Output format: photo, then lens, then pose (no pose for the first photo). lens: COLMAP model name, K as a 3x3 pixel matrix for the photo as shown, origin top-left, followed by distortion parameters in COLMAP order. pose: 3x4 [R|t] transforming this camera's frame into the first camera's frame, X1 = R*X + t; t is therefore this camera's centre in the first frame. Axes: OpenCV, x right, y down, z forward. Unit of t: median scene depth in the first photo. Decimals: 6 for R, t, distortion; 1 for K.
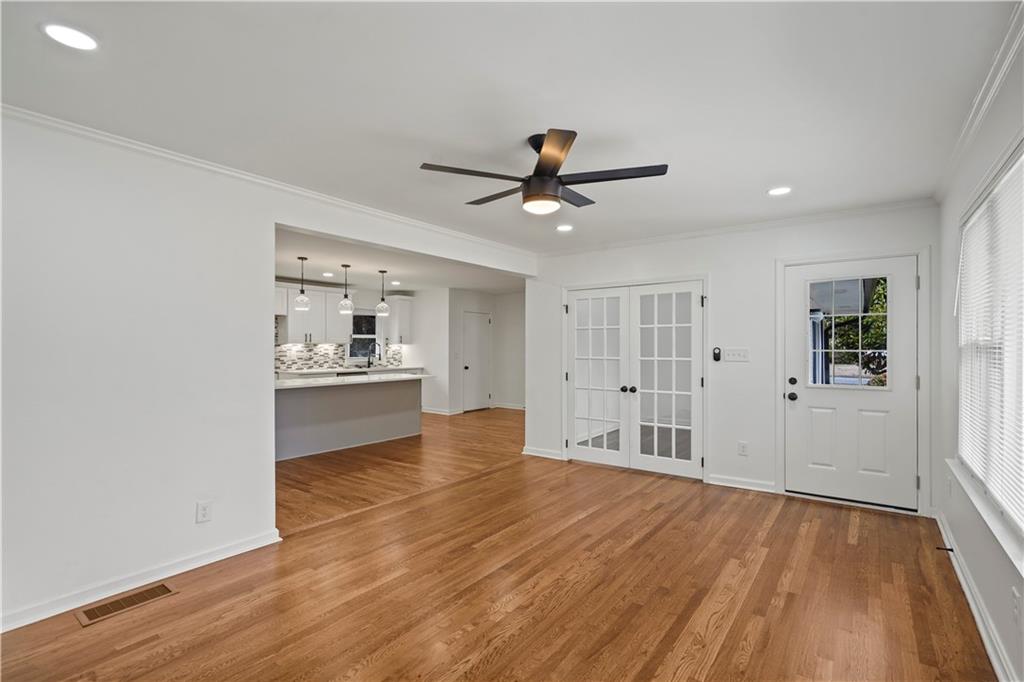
lens RADIAL K [[475.8, 0, 509.5], [0, 475.8, 347.4], [0, 0, 1]] dist [-0.008460, 0.000701]
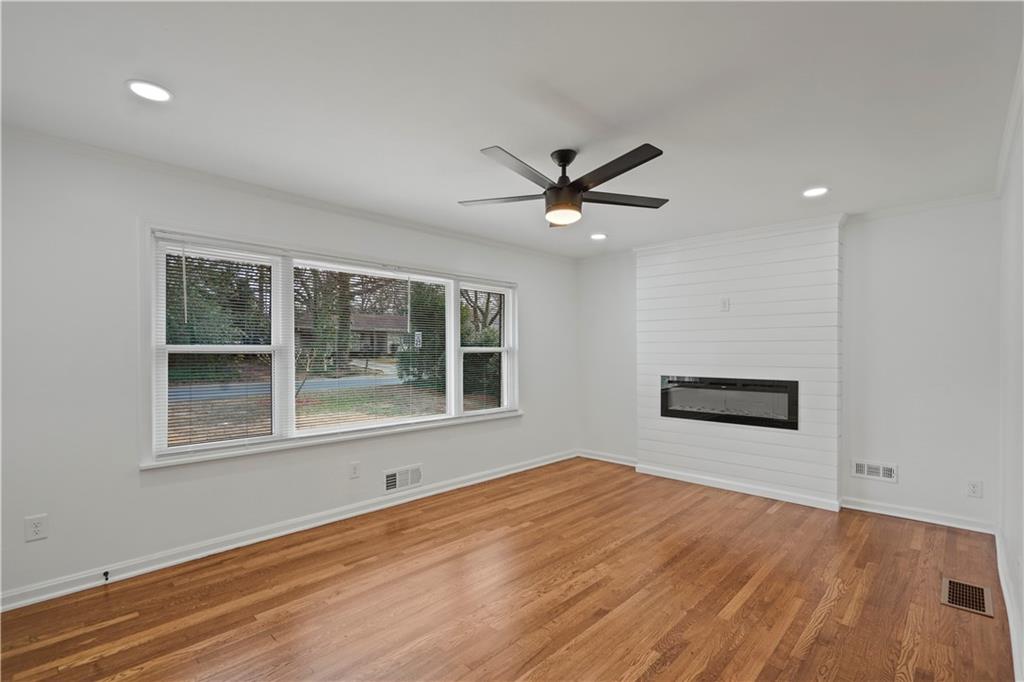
lens RADIAL K [[475.8, 0, 509.5], [0, 475.8, 347.4], [0, 0, 1]] dist [-0.008460, 0.000701]
pose [[-0.992359, 0.001731, 0.123368, 0.017899], [0.001290, 0.999992, -0.003657, -0.001335], [-0.123374, -0.003470, -0.992354, 0.654556]]
